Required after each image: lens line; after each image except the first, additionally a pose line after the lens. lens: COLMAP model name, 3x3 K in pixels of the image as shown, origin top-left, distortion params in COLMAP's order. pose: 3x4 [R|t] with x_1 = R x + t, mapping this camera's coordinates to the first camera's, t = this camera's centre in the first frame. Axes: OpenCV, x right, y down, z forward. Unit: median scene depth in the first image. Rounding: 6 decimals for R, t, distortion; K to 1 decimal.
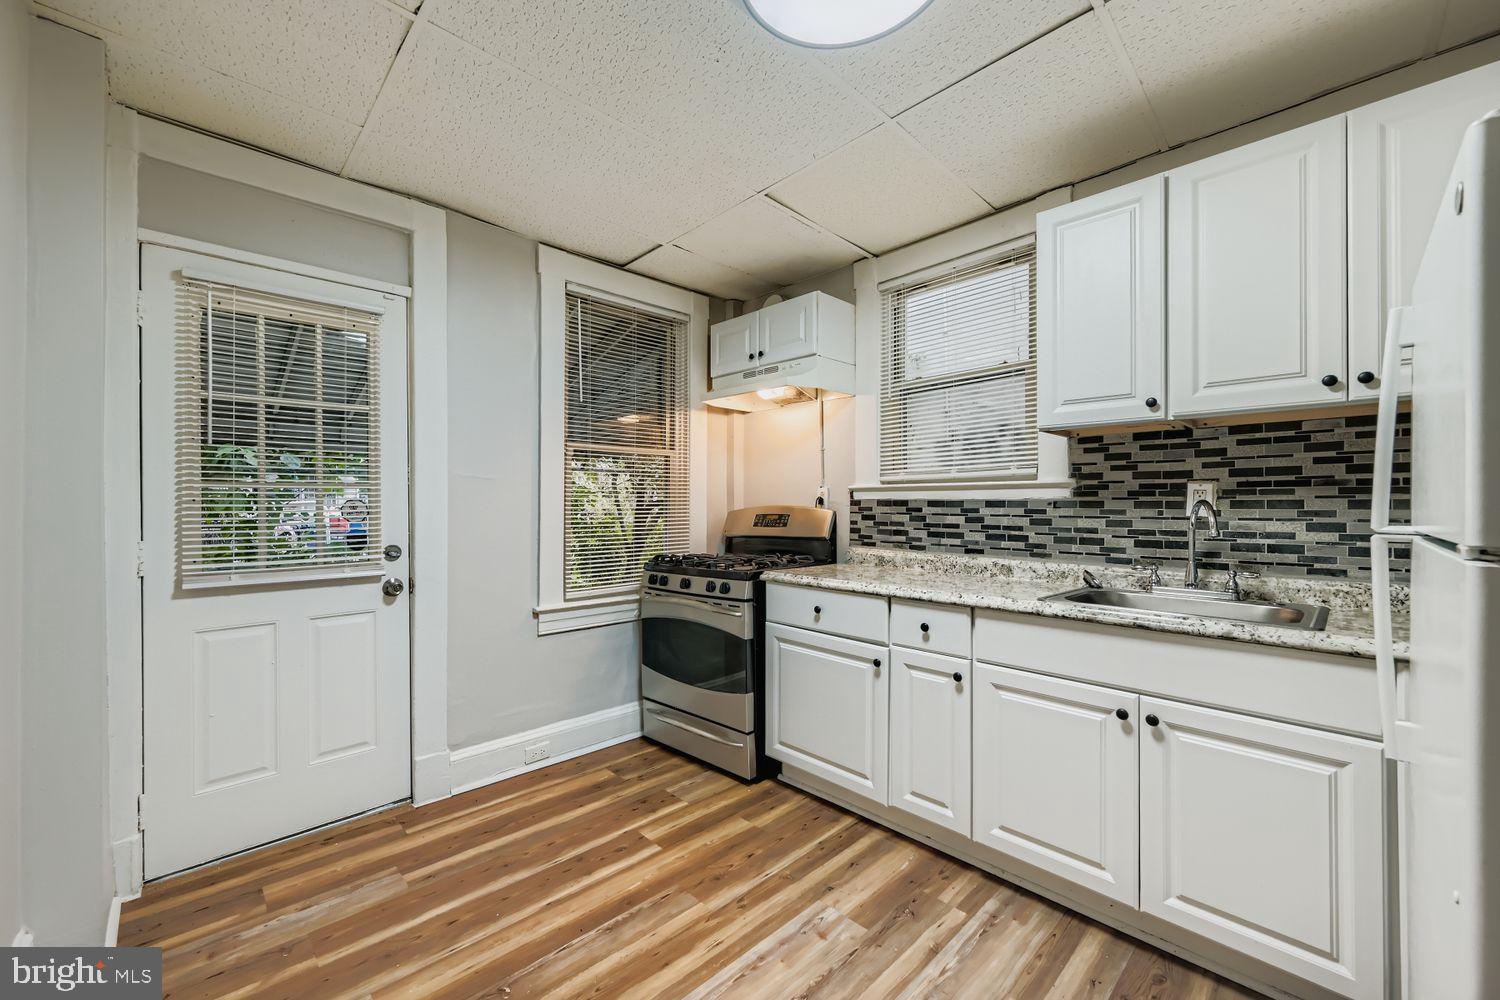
lens RADIAL K [[599.5, 0, 748.0], [0, 599.5, 497.1], [0, 0, 1]] dist [0.001926, 0.000098]
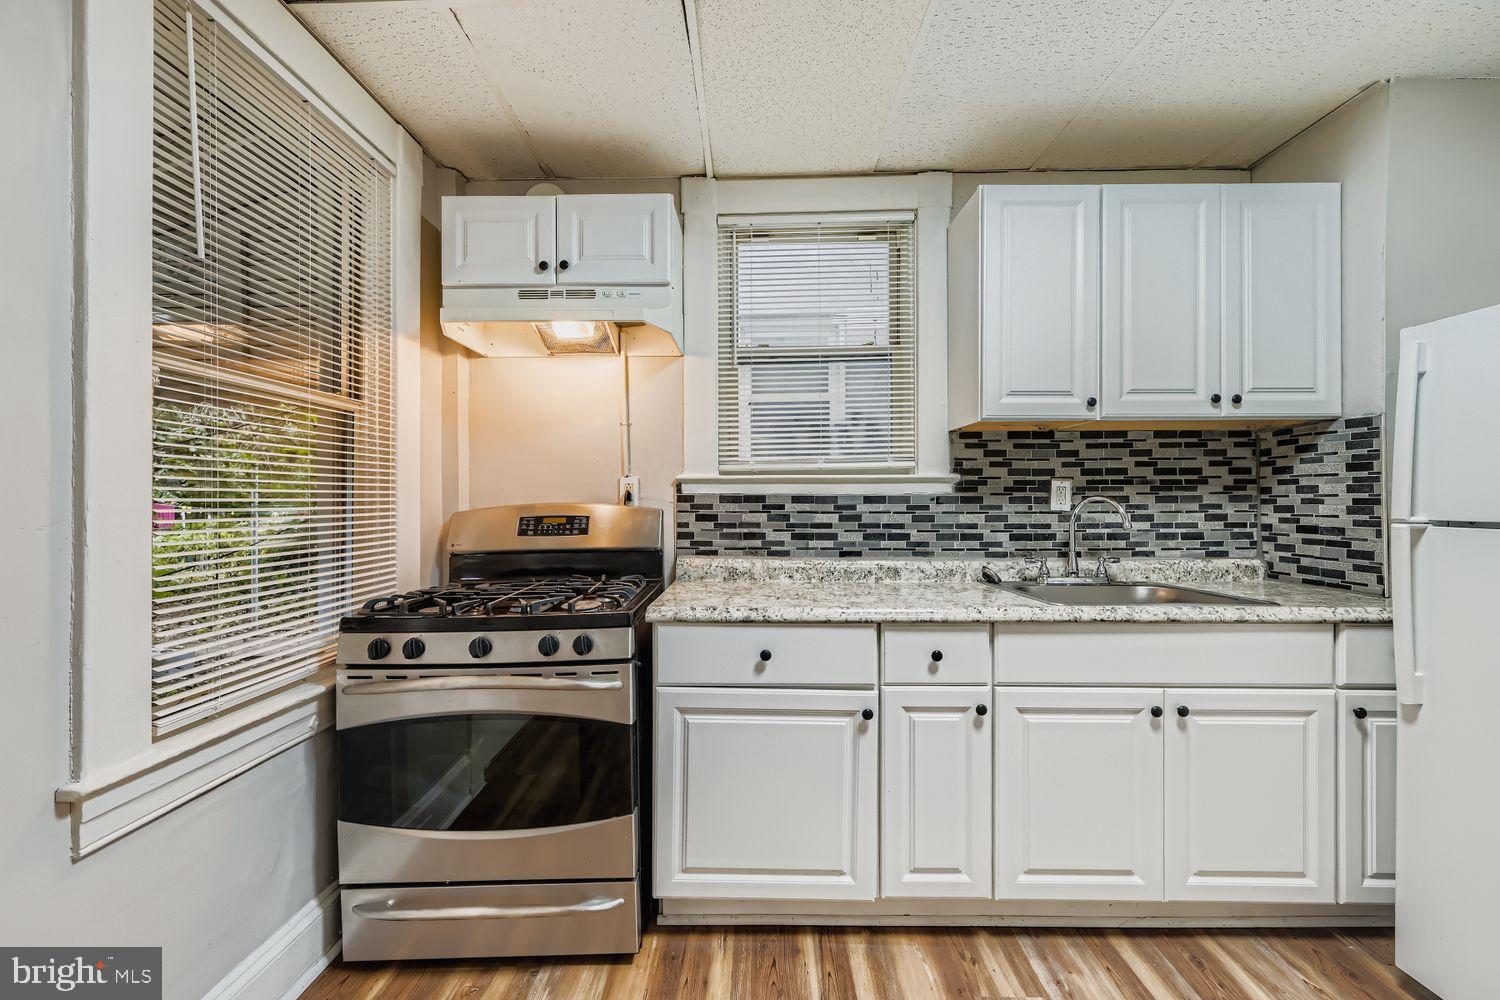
lens RADIAL K [[599.5, 0, 748.0], [0, 599.5, 497.1], [0, 0, 1]] dist [0.001926, 0.000098]
pose [[0.706642, 0.000795, 0.707570, -0.386463], [-0.005919, 0.999971, 0.004789, 0.004781], [-0.707546, -0.007572, 0.706627, 0.542628]]
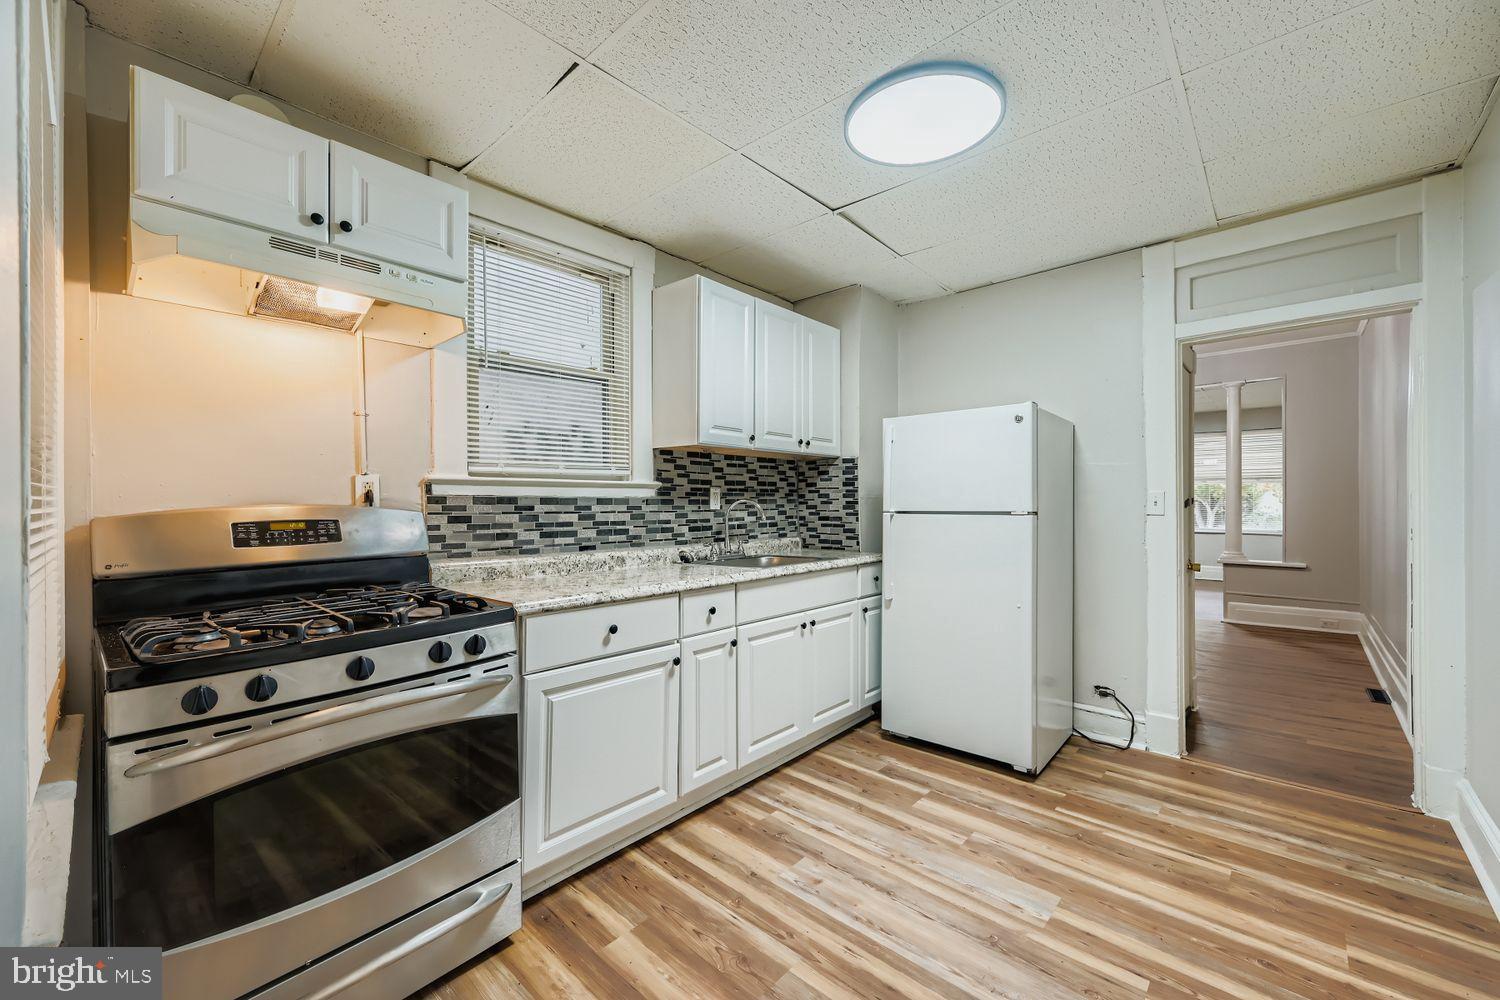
lens RADIAL K [[598.4, 0, 750.0], [0, 598.4, 500.0], [0, 0, 1]] dist [0.000401, 0.000004]
pose [[-0.071245, 0.005115, 0.997446, -0.727614], [-0.008487, 0.999948, -0.005734, 0.013883], [-0.997423, -0.008874, -0.071197, 0.887167]]
